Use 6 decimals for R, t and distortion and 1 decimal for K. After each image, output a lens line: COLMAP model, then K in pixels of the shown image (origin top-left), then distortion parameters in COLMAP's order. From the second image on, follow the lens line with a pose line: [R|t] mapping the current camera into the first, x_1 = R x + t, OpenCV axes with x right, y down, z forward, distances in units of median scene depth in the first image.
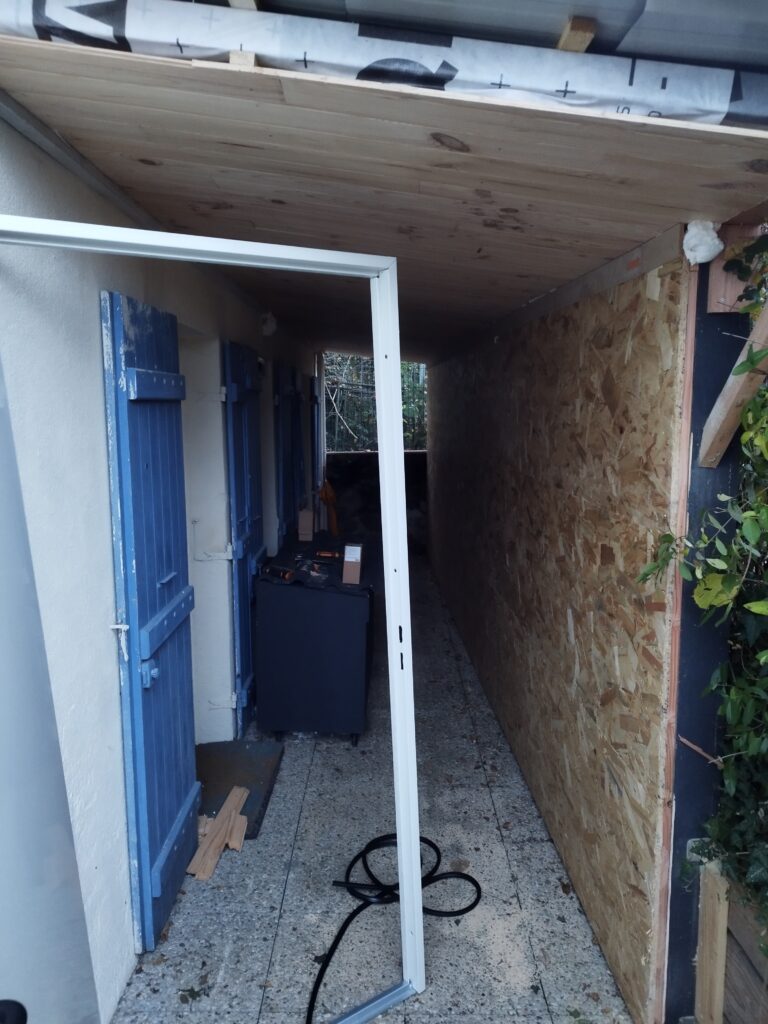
lens RADIAL K [[731.6, 0, 384.2], [0, 731.6, 507.7], [0, 0, 1]] dist [0.006839, -0.001420]
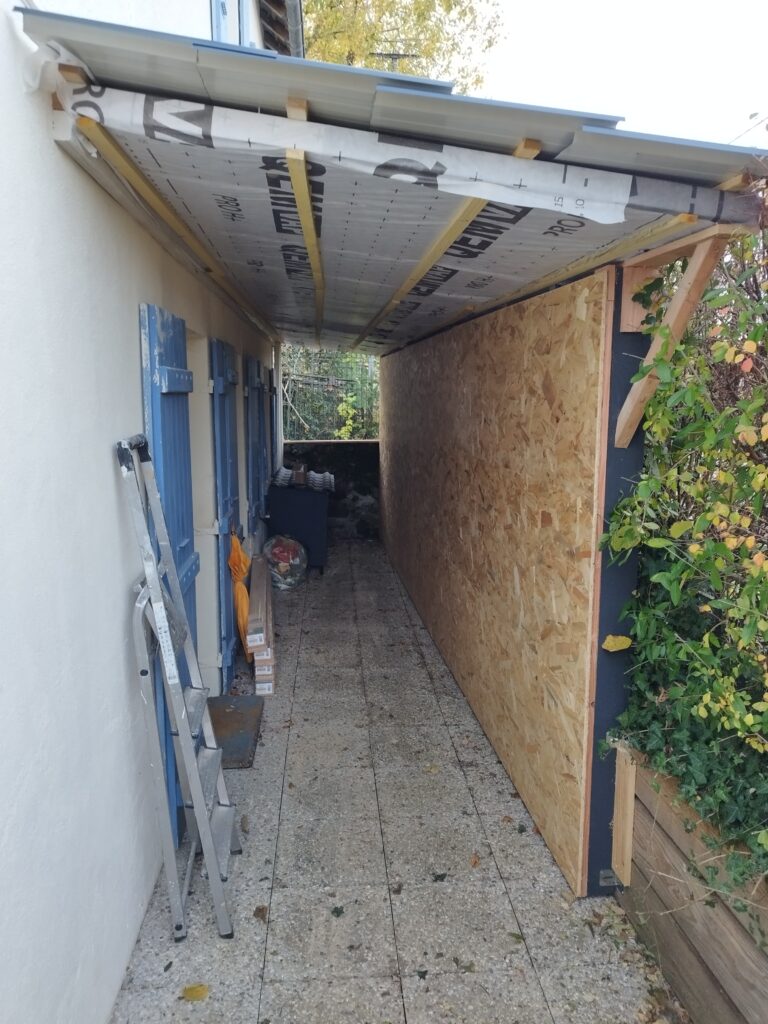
lens RADIAL K [[733.5, 0, 384.0], [0, 733.5, 512.0], [0, 0, 1]] dist [0.003528, 0.000655]
pose [[0.996675, -0.004841, 0.081333, -0.074199], [0.003405, 0.999836, 0.017790, 0.027746], [-0.081405, -0.017454, 0.996528, -0.228226]]
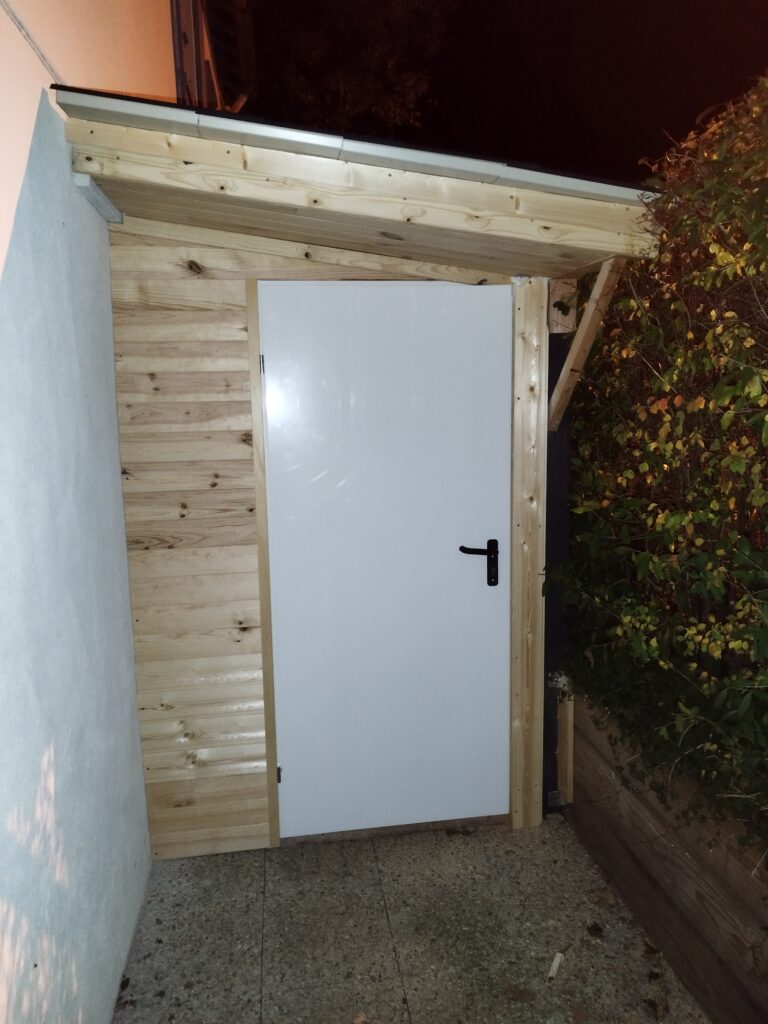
lens RADIAL K [[731.6, 0, 384.2], [0, 731.6, 507.7], [0, 0, 1]] dist [0.006839, -0.001420]
pose [[0.989323, -0.037777, 0.140758, -0.112250], [0.035358, 0.999181, 0.019651, 0.051458], [-0.141385, -0.014464, 0.989849, -0.398964]]
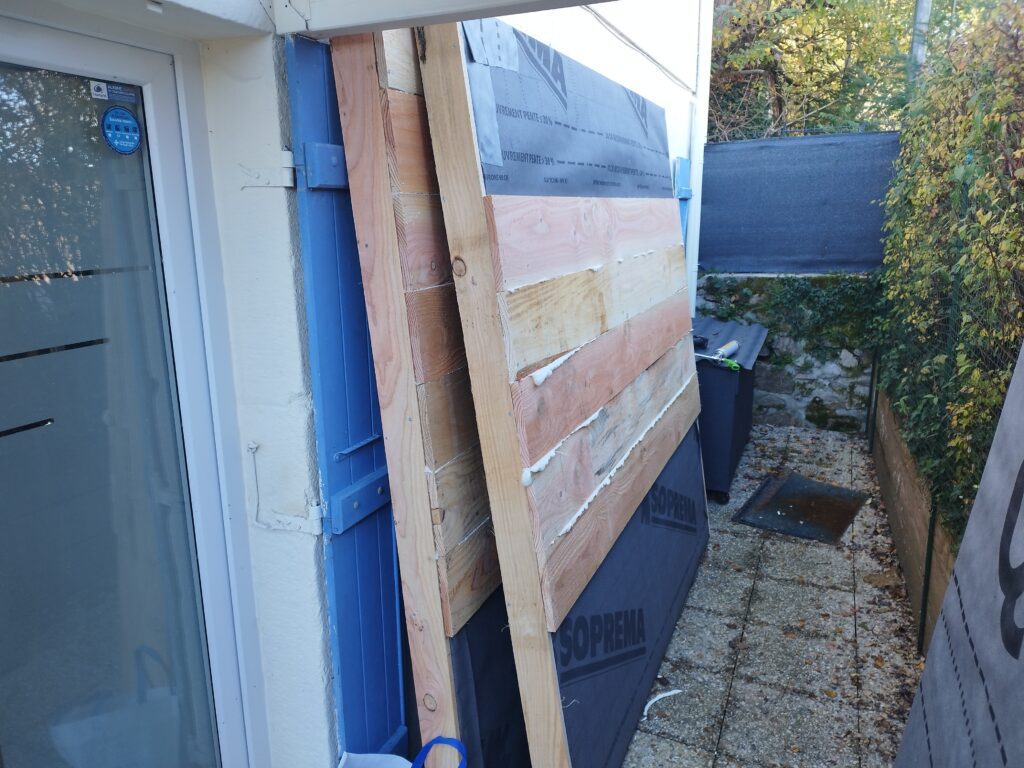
lens RADIAL K [[731.6, 0, 512.0], [0, 731.6, 384.0], [0, 0, 1]] dist [0.006839, -0.001420]
pose [[0.920477, 0.084984, -0.381444, 0.117722], [-0.046876, 0.993032, 0.108124, -0.129304], [0.387975, -0.081645, 0.918047, 1.005444]]
